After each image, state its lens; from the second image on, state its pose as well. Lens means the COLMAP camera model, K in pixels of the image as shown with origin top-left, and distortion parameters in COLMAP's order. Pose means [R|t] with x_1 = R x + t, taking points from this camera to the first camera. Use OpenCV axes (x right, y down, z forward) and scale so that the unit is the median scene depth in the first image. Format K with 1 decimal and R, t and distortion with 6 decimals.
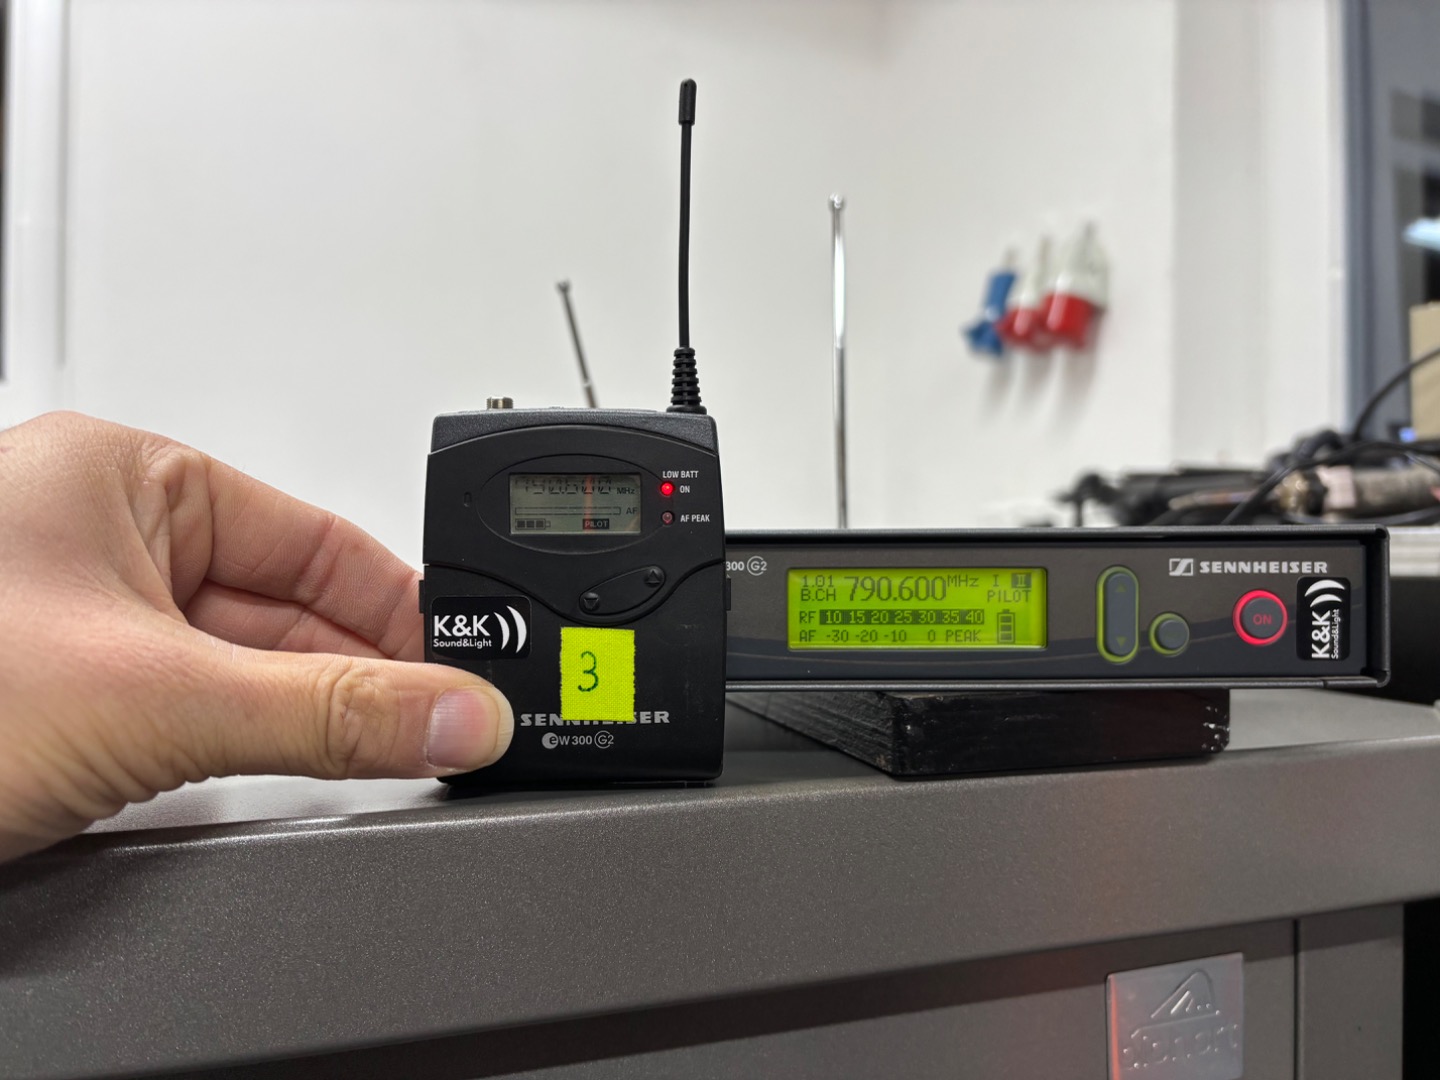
lens RADIAL K [[1102.4, 0, 707.8], [0, 1102.4, 526.6], [0, 0, 1]] dist [0.032509, -0.044325]
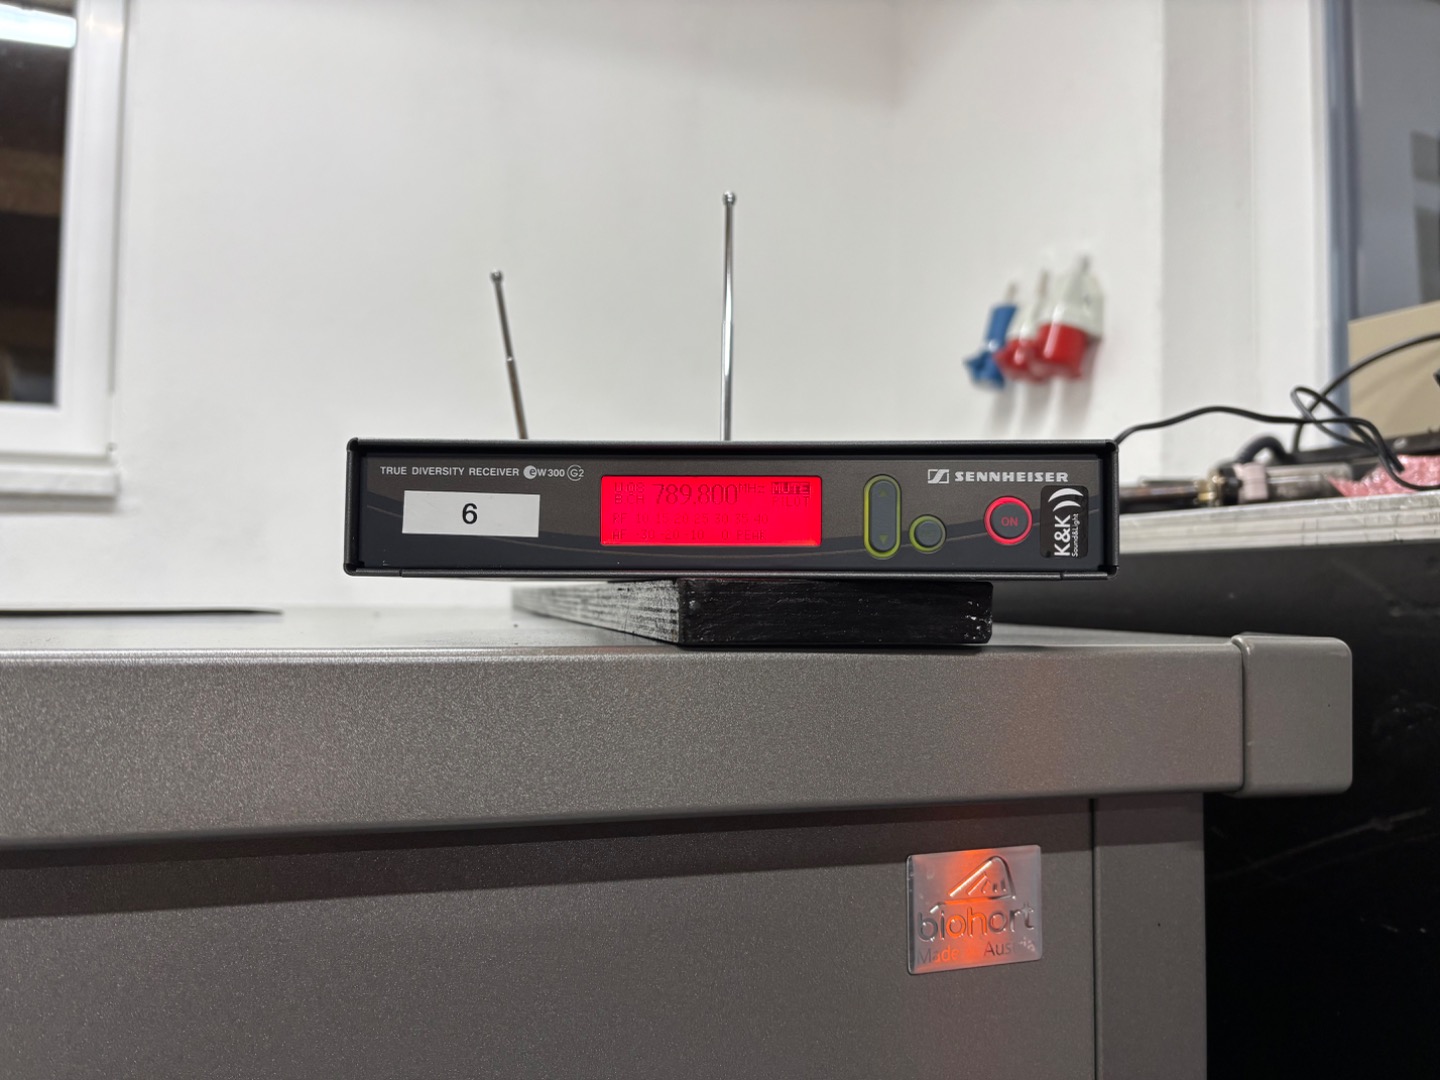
lens RADIAL K [[1102.4, 0, 724.4], [0, 1102.4, 548.3], [0, 0, 1]] dist [0.032509, -0.044325]
pose [[0.999003, 0.008592, -0.043799, 0.252474], [-0.009992, 0.999443, -0.031837, 0.150613], [0.043501, 0.032243, 0.998533, -0.162071]]
